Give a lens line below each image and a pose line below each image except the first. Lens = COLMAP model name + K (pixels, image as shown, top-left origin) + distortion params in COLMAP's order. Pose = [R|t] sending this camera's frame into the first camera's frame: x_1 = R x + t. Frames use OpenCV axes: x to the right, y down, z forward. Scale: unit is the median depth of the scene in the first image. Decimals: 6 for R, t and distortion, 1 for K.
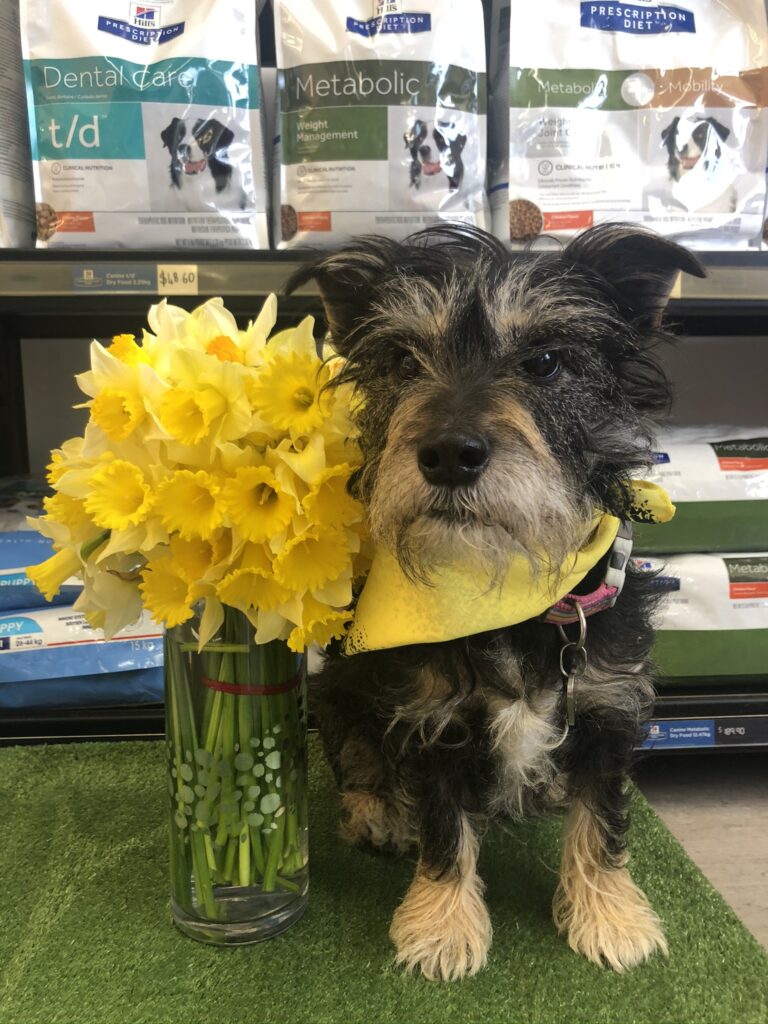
lens RADIAL K [[824.2, 0, 389.2], [0, 824.2, 507.2], [0, 0, 1]] dist [-0.004963, -0.004408]
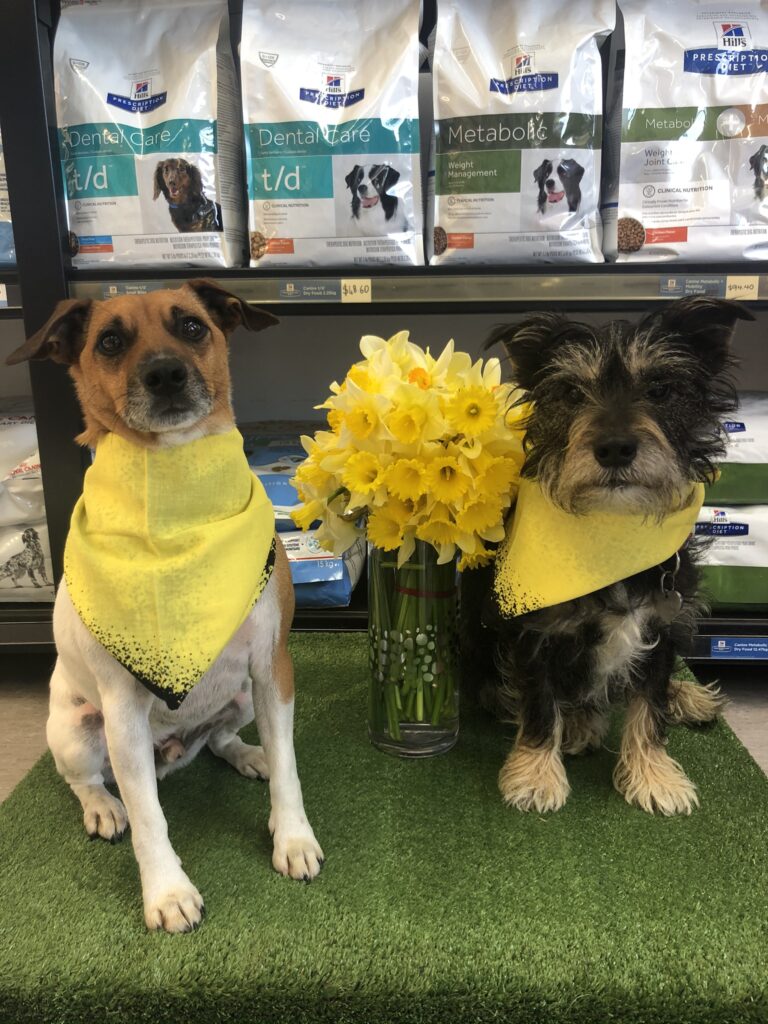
lens RADIAL K [[824.2, 0, 375.6], [0, 824.2, 508.8], [0, 0, 1]] dist [-0.004963, -0.004408]
pose [[0.990144, 0.024019, -0.137977, -0.035823], [-0.011723, 0.995941, 0.089242, -0.046079], [0.139560, -0.086744, 0.986407, -0.328537]]
